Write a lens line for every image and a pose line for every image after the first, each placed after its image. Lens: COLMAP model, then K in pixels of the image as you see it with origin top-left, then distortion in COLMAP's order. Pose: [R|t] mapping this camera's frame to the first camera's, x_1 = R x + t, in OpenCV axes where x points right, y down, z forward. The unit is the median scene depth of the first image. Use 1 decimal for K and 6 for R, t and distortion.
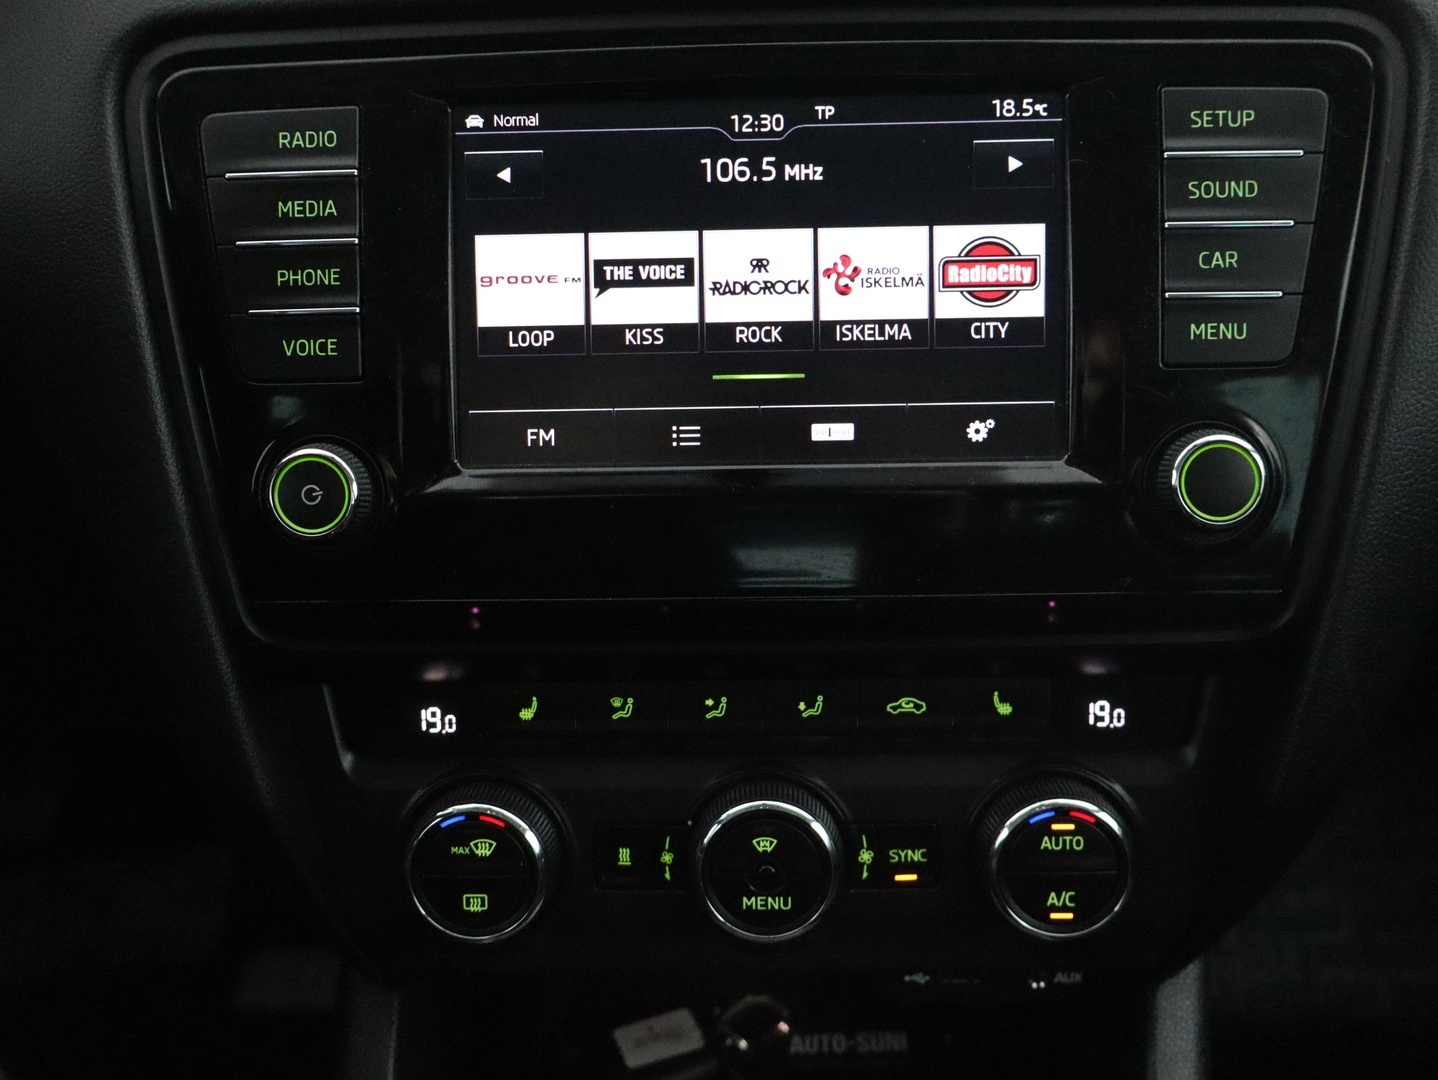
lens RADIAL K [[1336.6, 0, 719.0], [0, 1336.6, 540.0], [0, 0, 1]] dist [-0.002175, -0.001583]
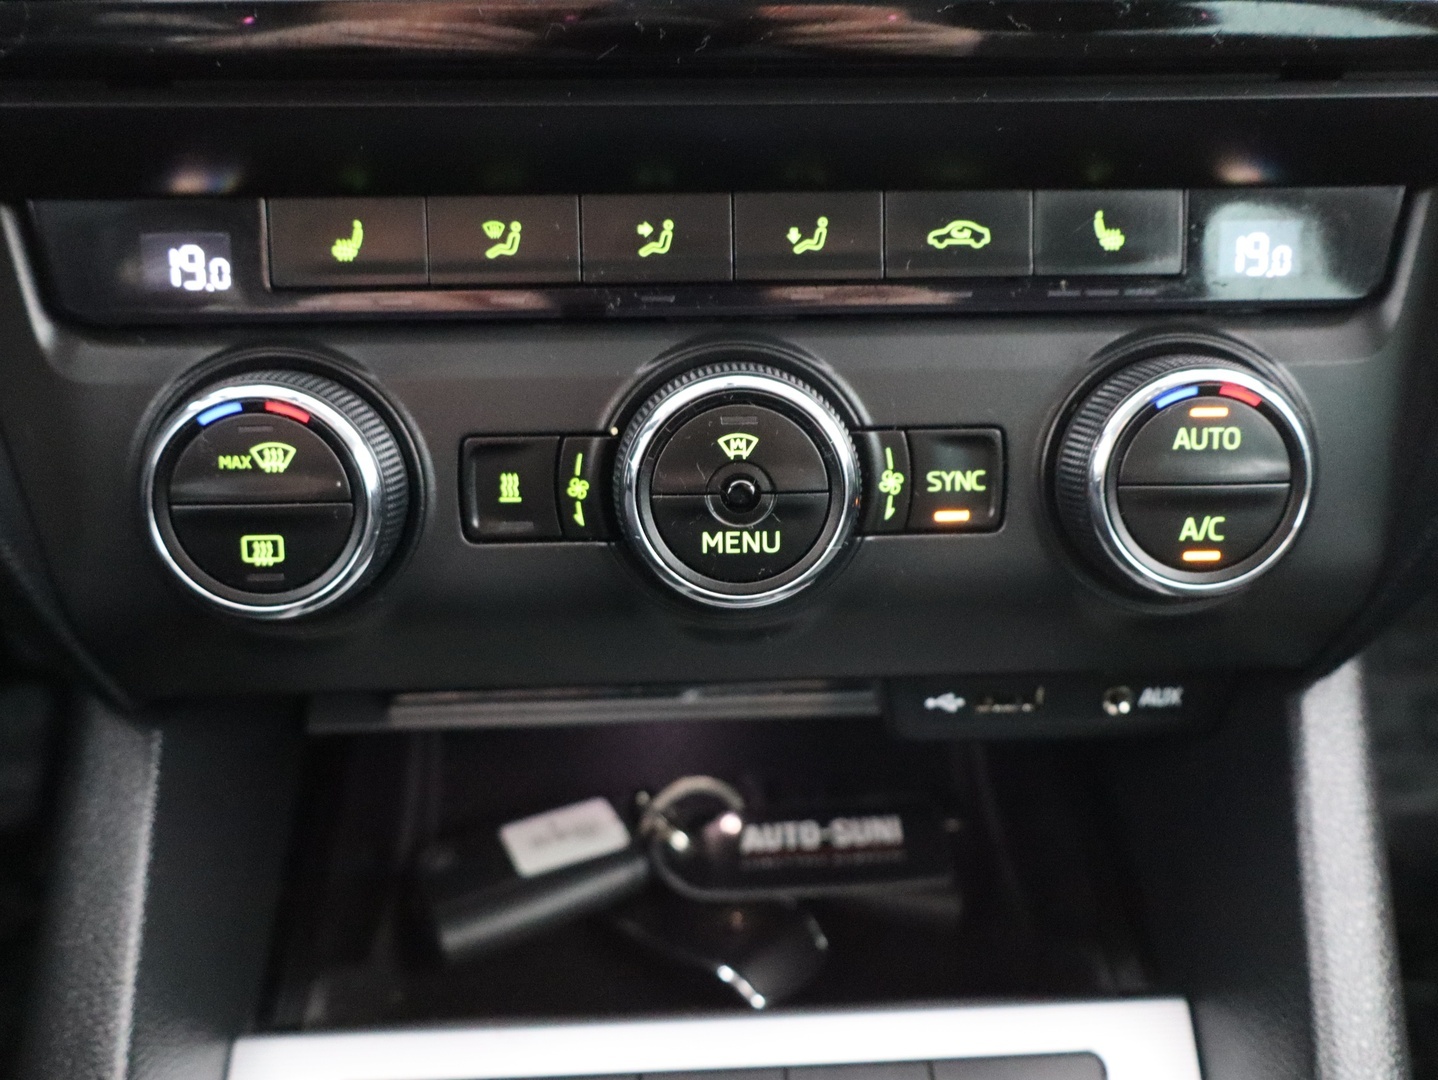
lens RADIAL K [[1336.6, 0, 719.0], [0, 1336.6, 540.0], [0, 0, 1]] dist [-0.002175, -0.001583]
pose [[0.996829, -0.008725, 0.079096, -0.023239], [0.004042, 0.998239, 0.059181, 0.229767], [-0.079473, -0.058674, 0.995109, 0.375355]]
